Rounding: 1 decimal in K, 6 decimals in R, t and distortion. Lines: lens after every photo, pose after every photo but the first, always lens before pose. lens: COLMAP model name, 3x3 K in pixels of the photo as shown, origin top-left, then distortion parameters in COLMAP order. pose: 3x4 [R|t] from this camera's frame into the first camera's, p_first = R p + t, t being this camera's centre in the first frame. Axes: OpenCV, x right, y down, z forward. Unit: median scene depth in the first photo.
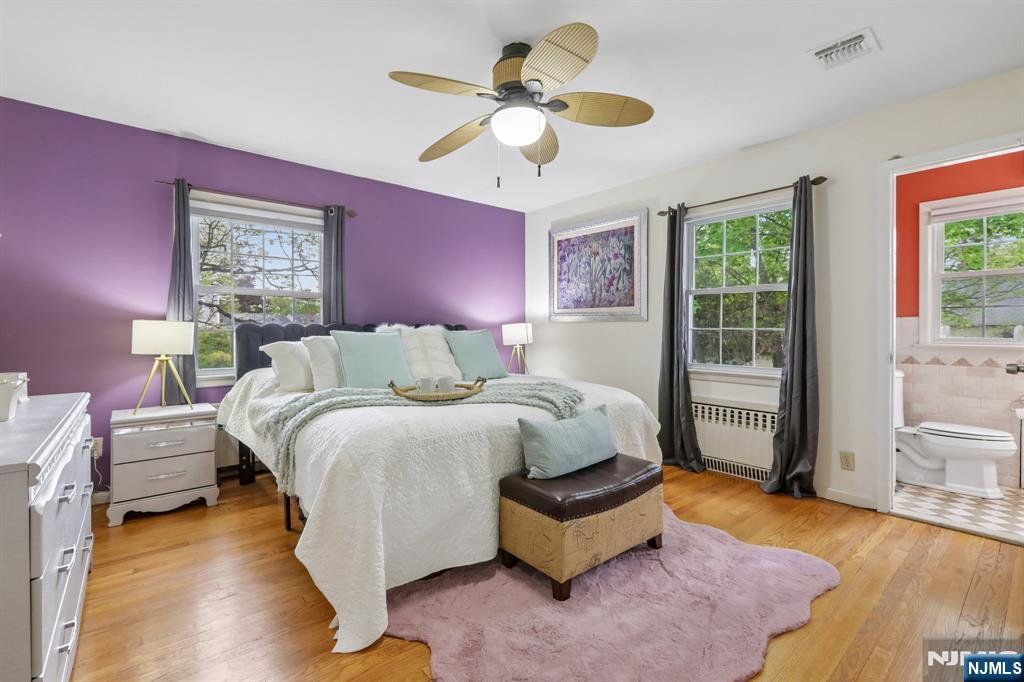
lens RADIAL K [[460.5, 0, 518.0], [0, 460.5, 334.3], [0, 0, 1]] dist [-0.003991, 0.003085]
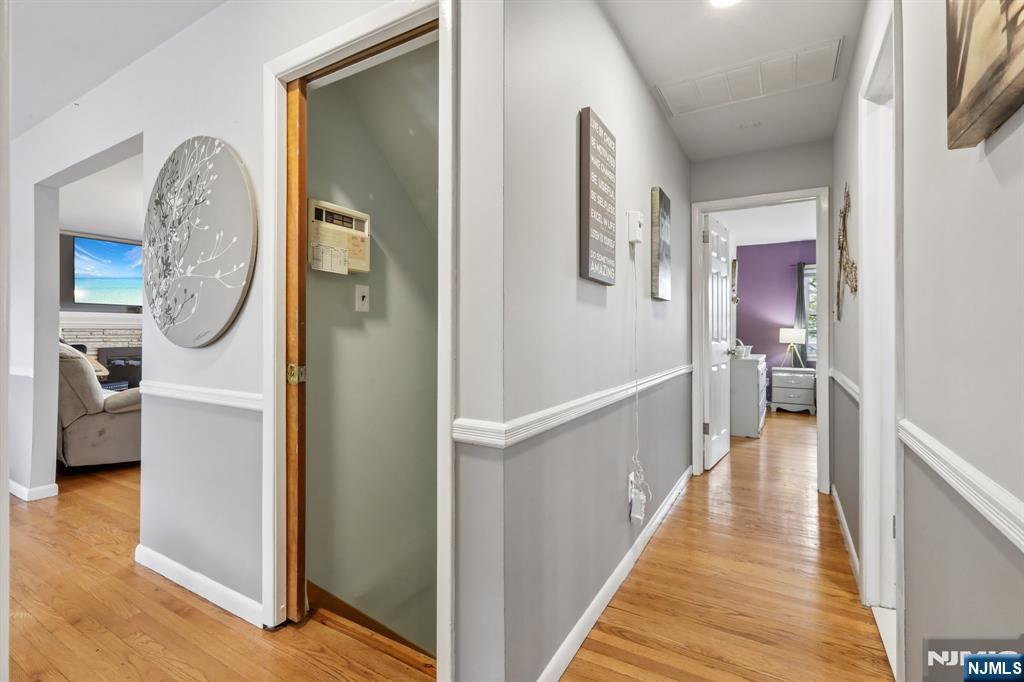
lens RADIAL K [[460.5, 0, 516.1], [0, 460.5, 335.4], [0, 0, 1]] dist [-0.003991, 0.003085]
pose [[0.332993, -0.004054, -0.942921, 0.861146], [-0.001392, 0.999988, -0.004790, 0.015918], [0.942928, 0.002907, 0.332983, -0.975801]]
